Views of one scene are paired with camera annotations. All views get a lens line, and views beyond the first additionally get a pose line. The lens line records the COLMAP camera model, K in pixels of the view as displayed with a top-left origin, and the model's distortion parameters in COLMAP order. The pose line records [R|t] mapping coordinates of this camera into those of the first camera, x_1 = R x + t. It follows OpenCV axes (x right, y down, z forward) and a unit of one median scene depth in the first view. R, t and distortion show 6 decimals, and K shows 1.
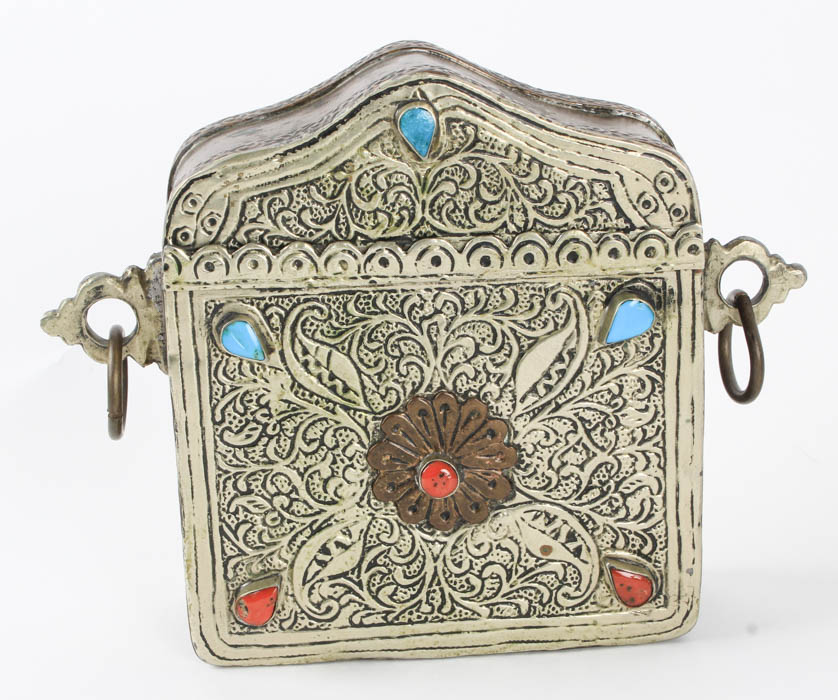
lens RADIAL K [[1058.8, 0, 412.6], [0, 1058.8, 351.2], [0, 0, 1]] dist [0.014029, 0.000000]
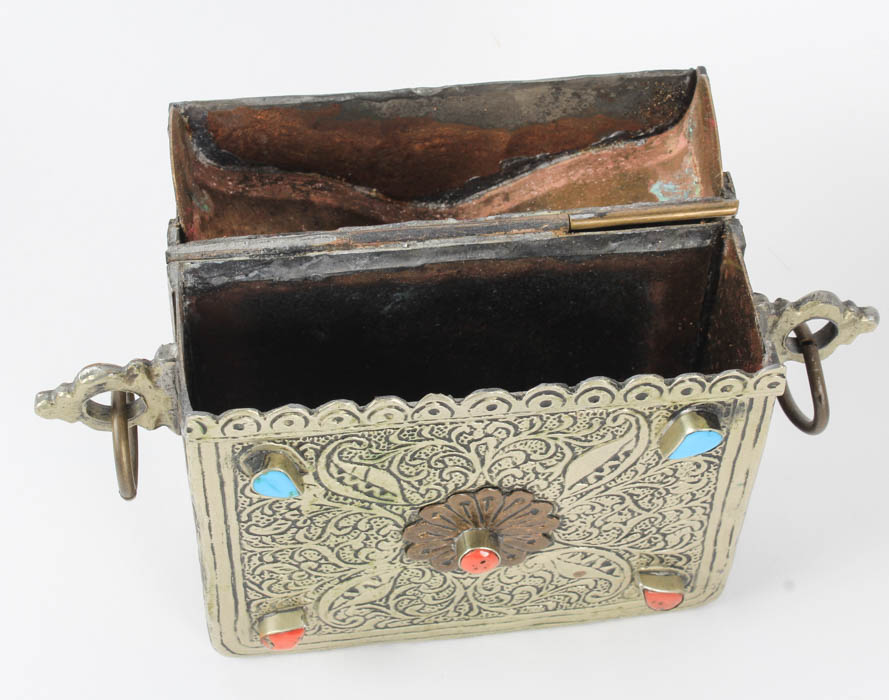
lens RADIAL K [[1132.8, 0, 450.7], [0, 1132.8, 349.0], [0, 0, 1]] dist [0.031102, 0.000000]
pose [[0.998286, -0.002840, 0.058447, -0.059297], [-0.014979, 0.953142, 0.302151, -0.367334], [-0.056566, -0.302509, 0.951467, 0.091245]]
